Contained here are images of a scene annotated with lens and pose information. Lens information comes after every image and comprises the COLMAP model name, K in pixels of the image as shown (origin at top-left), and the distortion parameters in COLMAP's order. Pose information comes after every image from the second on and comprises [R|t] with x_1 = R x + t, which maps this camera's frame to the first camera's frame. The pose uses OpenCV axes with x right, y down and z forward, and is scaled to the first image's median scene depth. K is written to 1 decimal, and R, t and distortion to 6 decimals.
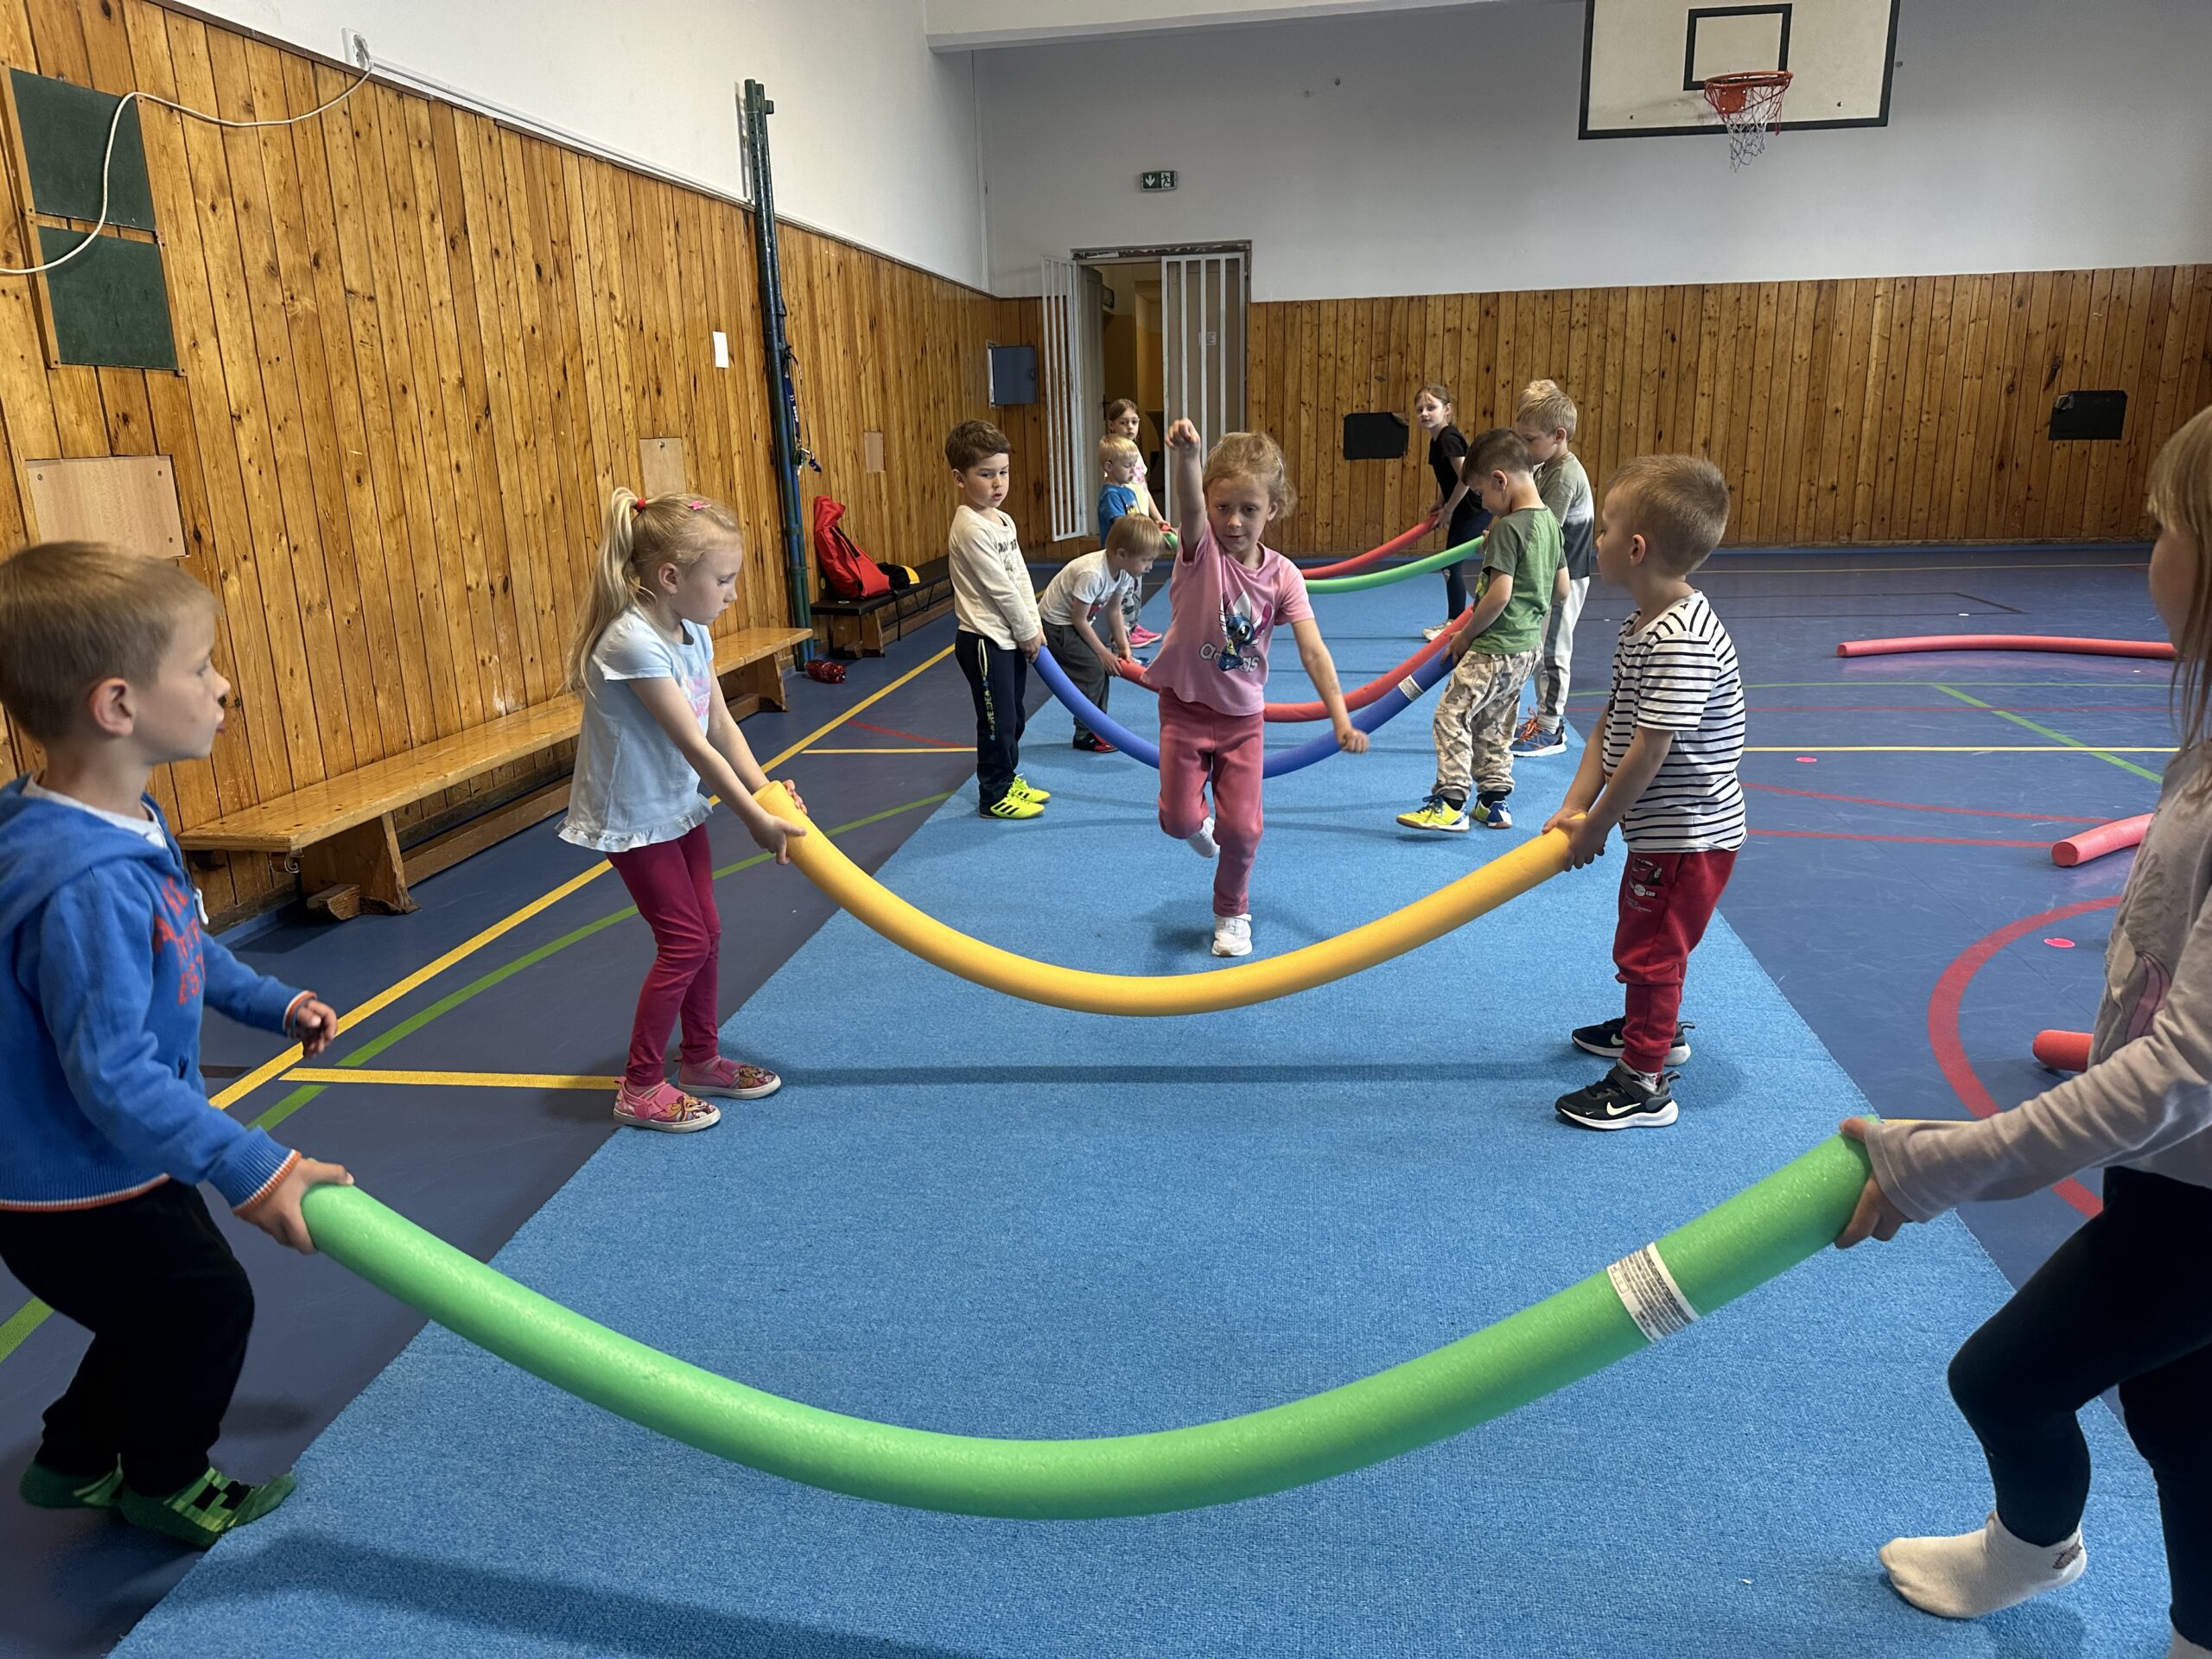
lens RADIAL K [[1567.5, 0, 1112.7], [0, 1567.5, 896.7], [0, 0, 1]] dist [0.178674, -0.345444]
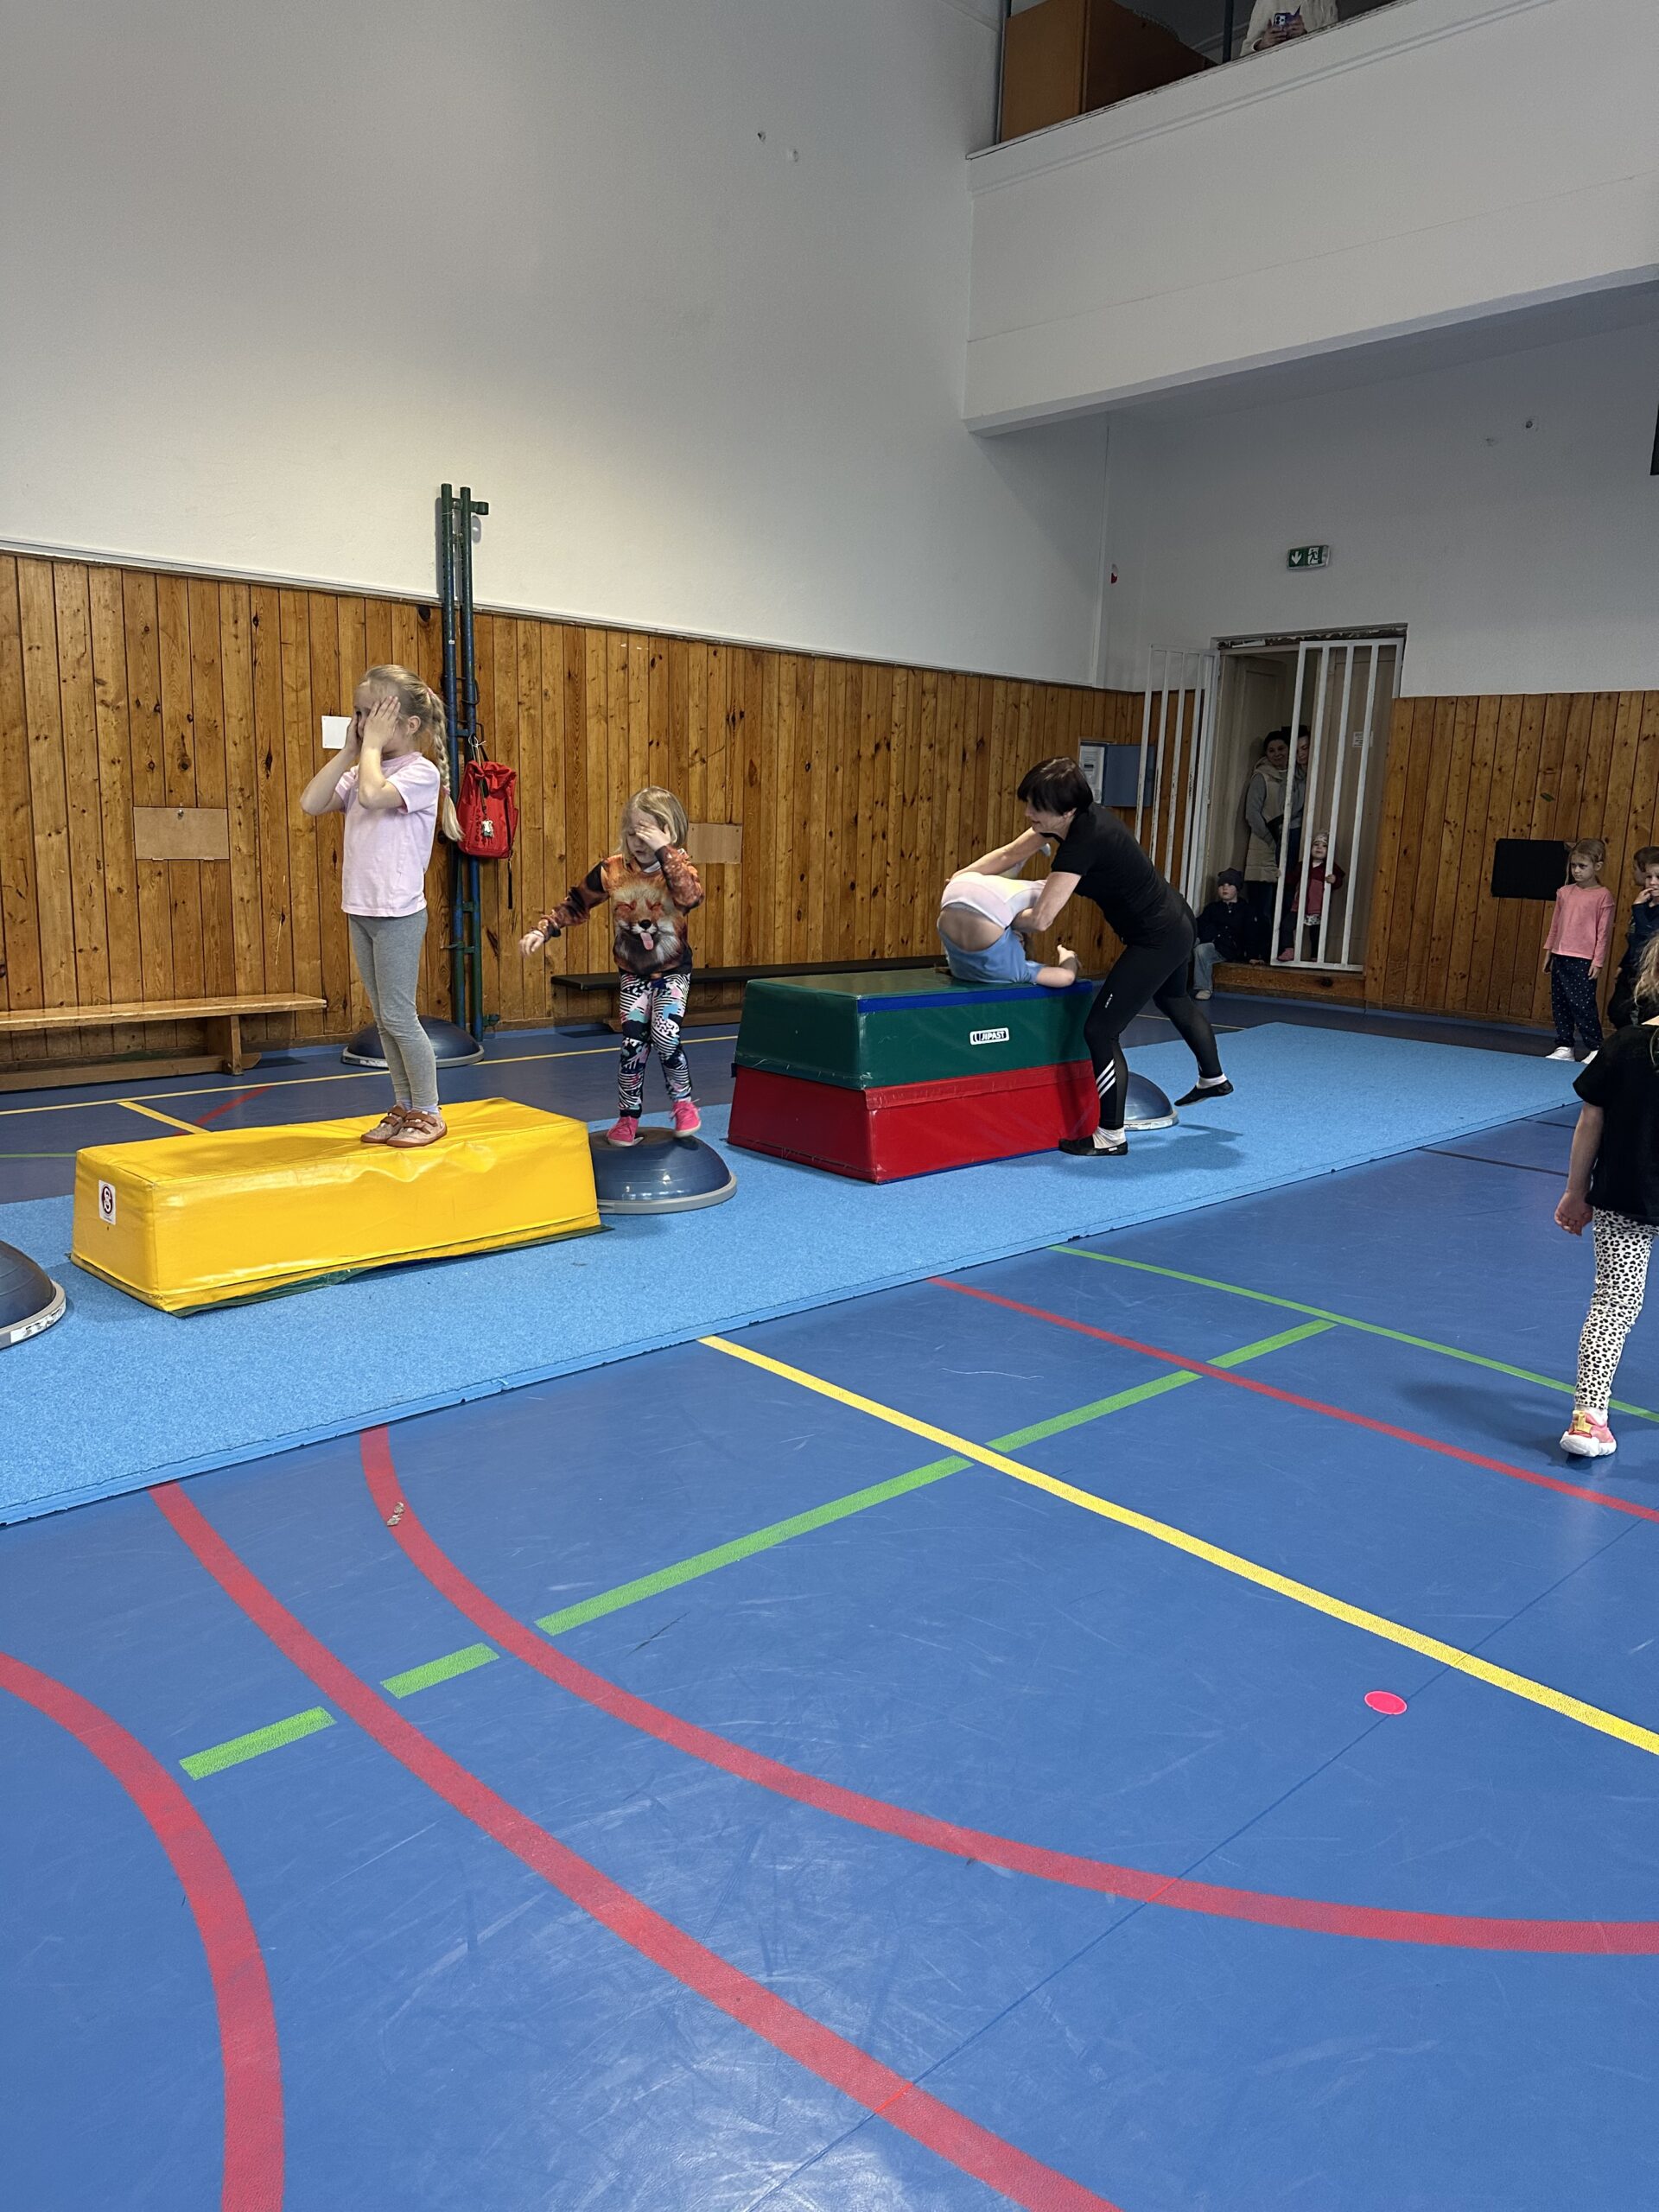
lens RADIAL K [[1567.5, 0, 829.5], [0, 1567.5, 1106.0], [0, 0, 1]] dist [0.178674, -0.345444]
pose [[0.764911, 0.170852, -0.621064, 0.402772], [-0.234279, 0.971939, -0.021165, -0.090088], [0.600021, 0.161692, 0.783474, 0.235562]]
